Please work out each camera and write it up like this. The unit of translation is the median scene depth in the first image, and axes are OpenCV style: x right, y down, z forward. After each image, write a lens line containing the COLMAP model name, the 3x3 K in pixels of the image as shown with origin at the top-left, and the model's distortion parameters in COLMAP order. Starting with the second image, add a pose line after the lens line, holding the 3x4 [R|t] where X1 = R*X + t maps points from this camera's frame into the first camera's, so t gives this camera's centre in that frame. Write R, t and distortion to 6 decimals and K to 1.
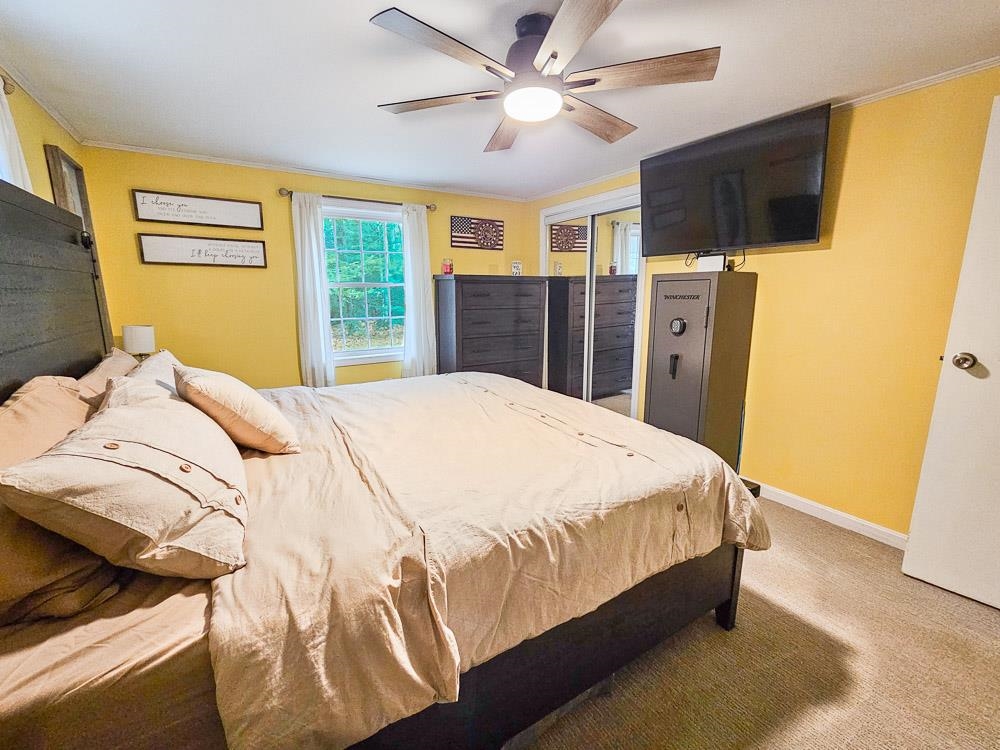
lens RADIAL K [[418.2, 0, 497.9], [0, 418.2, 376.9], [0, 0, 1]] dist [-0.005184, -0.000672]
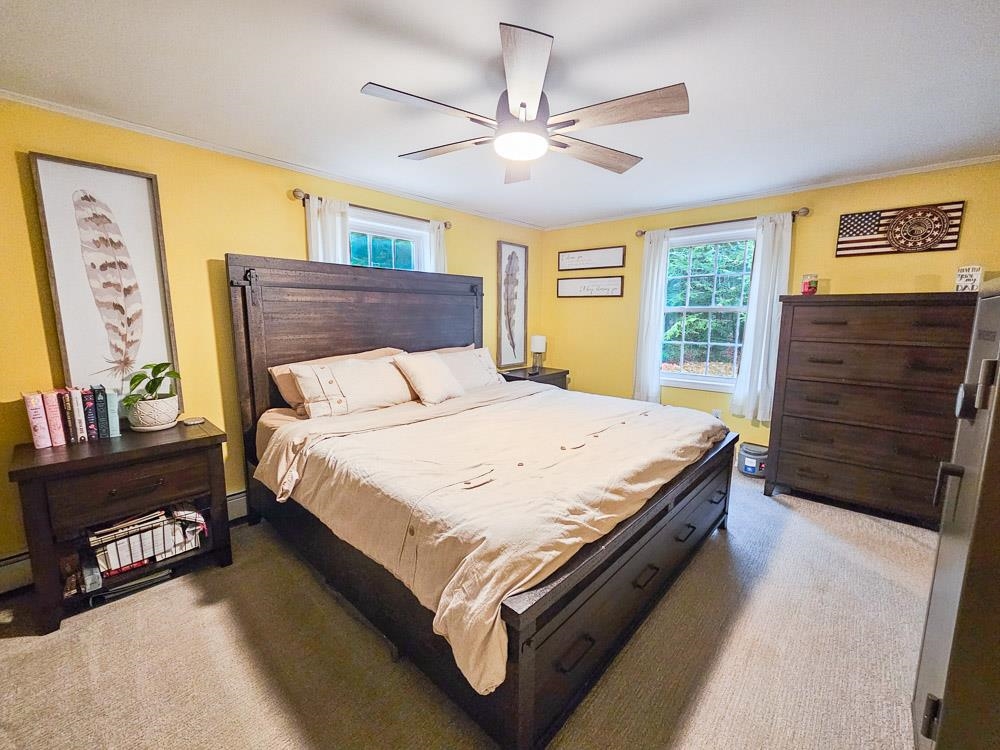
lens RADIAL K [[418.2, 0, 497.9], [0, 418.2, 376.9], [0, 0, 1]] dist [-0.005184, -0.000672]
pose [[0.270037, 0.155241, -0.950253, 0.469088], [-0.185407, 0.976831, 0.106895, -0.075922], [0.944830, 0.147318, 0.292563, 0.263821]]
